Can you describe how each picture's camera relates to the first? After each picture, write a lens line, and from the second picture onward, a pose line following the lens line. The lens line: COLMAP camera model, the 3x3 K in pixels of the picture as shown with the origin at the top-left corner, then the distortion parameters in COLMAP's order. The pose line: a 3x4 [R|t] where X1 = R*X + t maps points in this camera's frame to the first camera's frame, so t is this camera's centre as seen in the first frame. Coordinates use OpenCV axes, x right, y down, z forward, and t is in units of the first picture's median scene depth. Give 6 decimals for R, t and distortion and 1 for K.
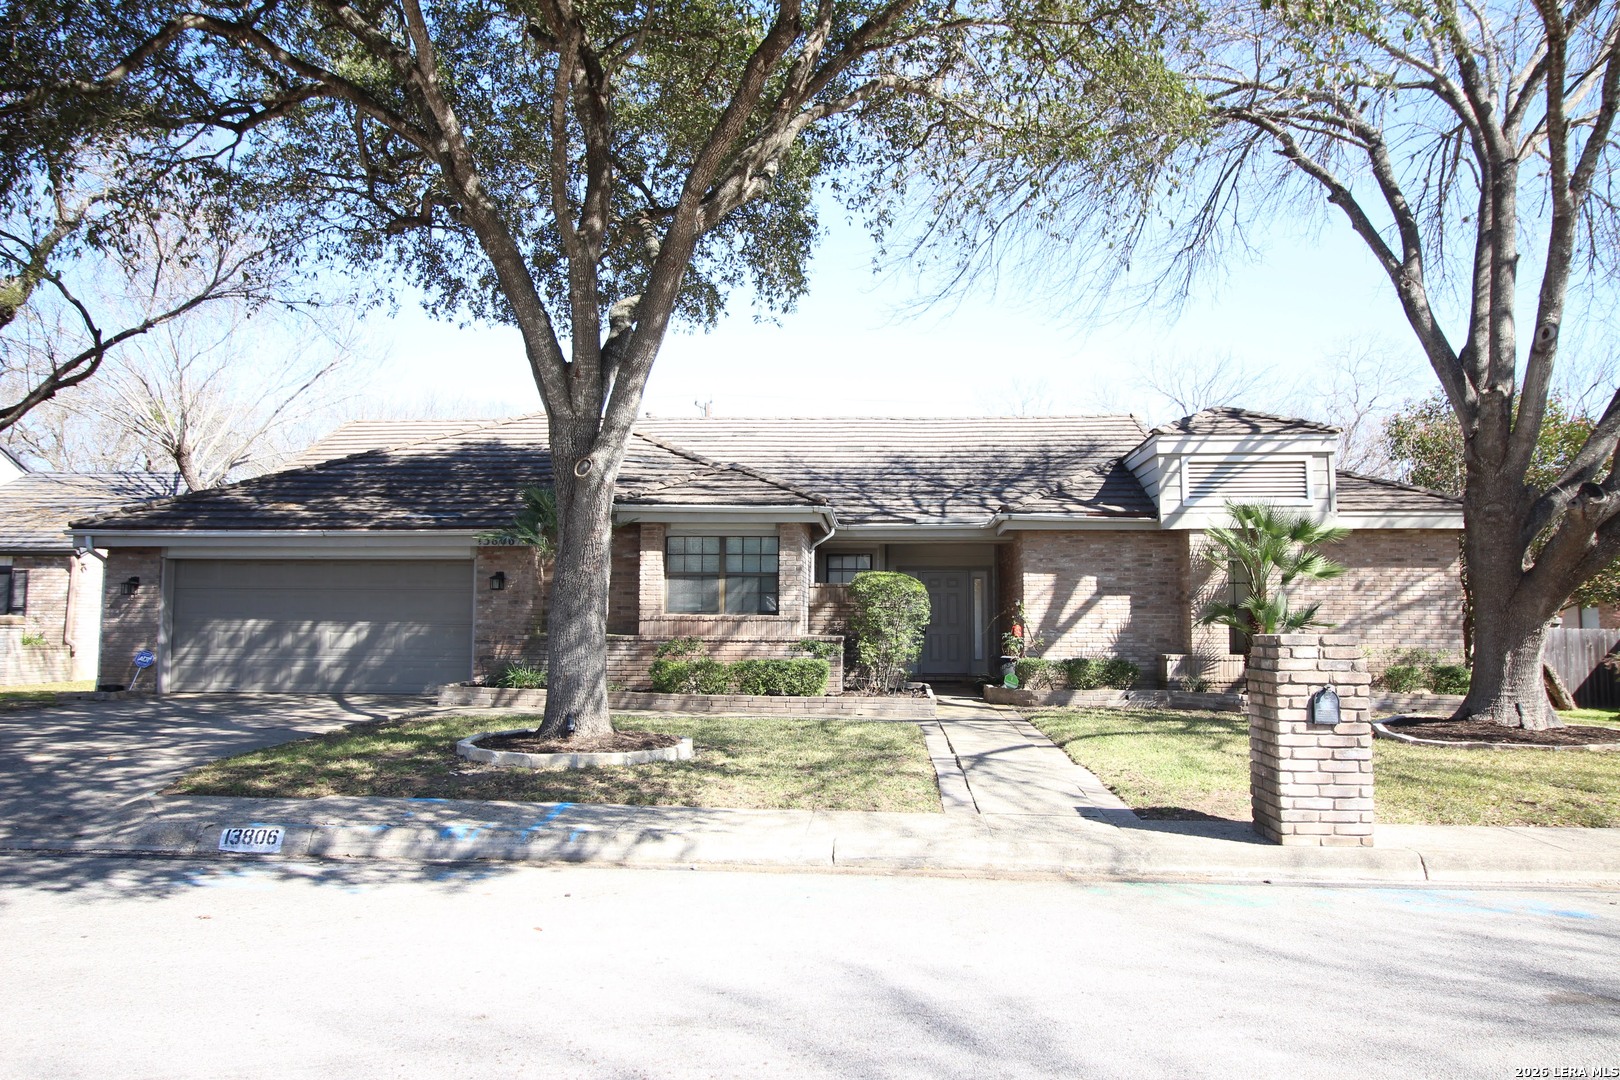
lens RADIAL K [[1137.6, 0, 810.6], [0, 1137.6, 538.7], [0, 0, 1]] dist [0.009684, 0.001957]
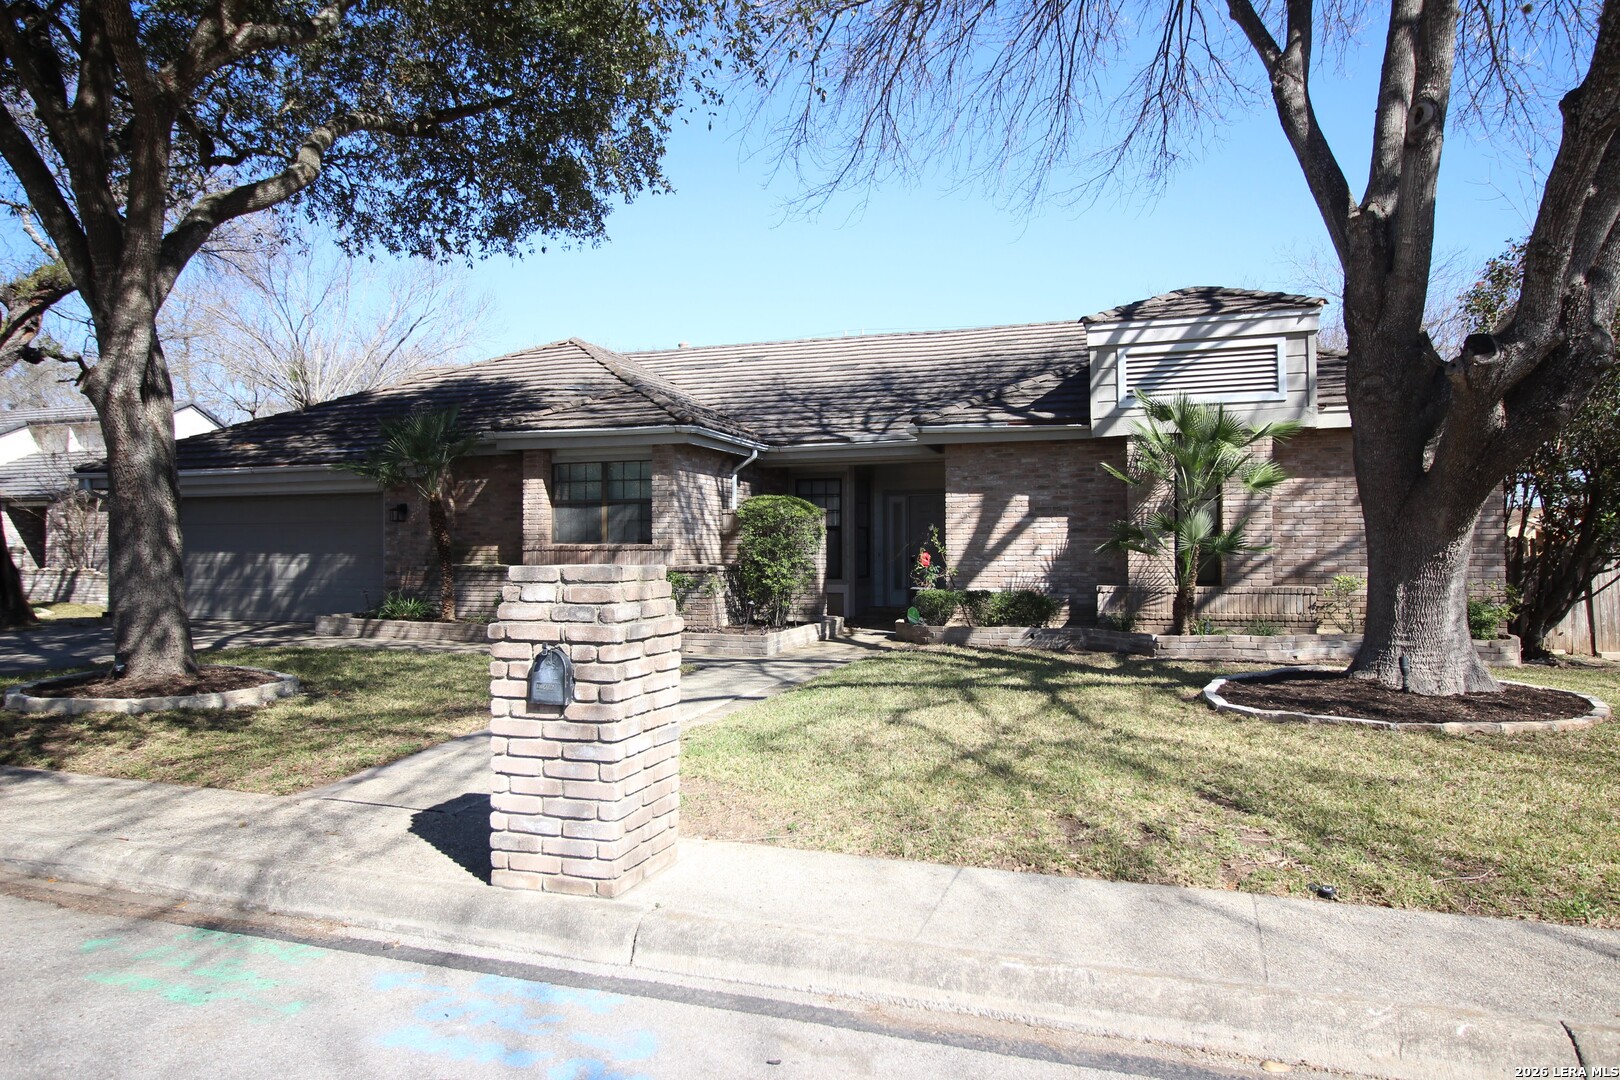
lens RADIAL K [[1034.7, 0, 809.9], [0, 1034.7, 540.6], [0, 0, 1]] dist [0.007559, -0.005464]
pose [[0.961858, -0.009966, -0.273367, 0.318857], [0.027216, 0.997864, 0.059381, 0.017028], [0.272191, -0.064556, 0.960075, 0.206355]]
